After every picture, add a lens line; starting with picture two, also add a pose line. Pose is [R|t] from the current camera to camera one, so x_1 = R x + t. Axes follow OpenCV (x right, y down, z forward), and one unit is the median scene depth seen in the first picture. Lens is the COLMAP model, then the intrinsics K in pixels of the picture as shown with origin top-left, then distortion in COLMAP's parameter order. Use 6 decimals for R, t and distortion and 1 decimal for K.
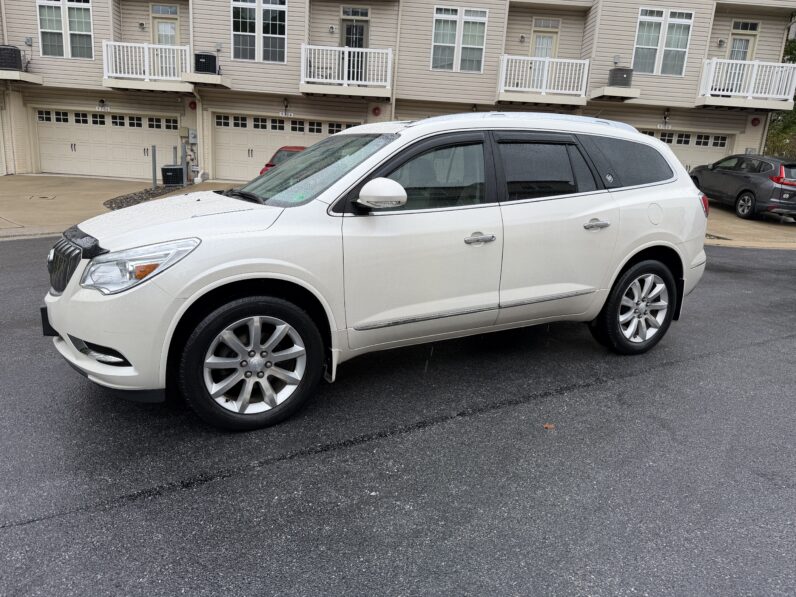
lens RADIAL K [[568.1, 0, 392.4], [0, 568.1, 296.7], [0, 0, 1]] dist [0.055805, -0.062775]
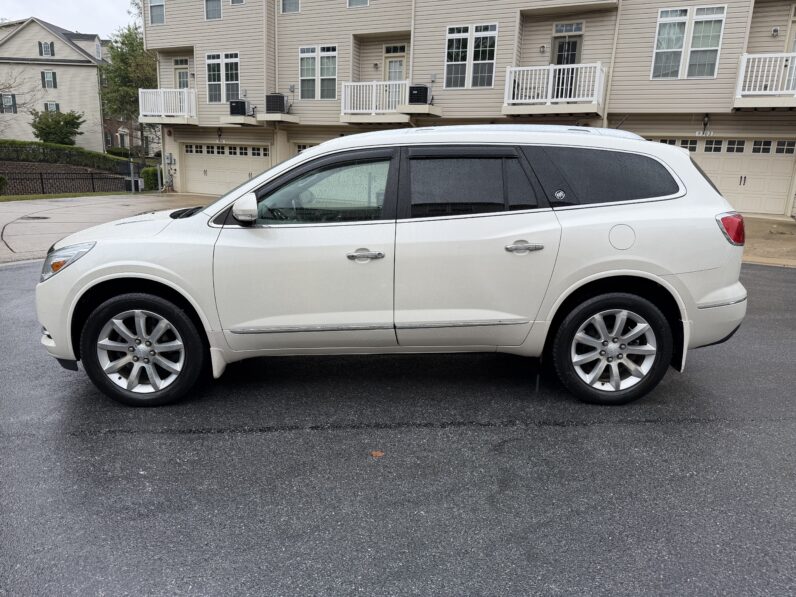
lens RADIAL K [[568.1, 0, 392.4], [0, 568.1, 296.7], [0, 0, 1]] dist [0.055805, -0.062775]
pose [[0.894441, 0.074350, -0.440961, 0.377943], [-0.090764, 0.995740, -0.016215, -0.010794], [0.437877, 0.054527, 0.897380, 0.081830]]
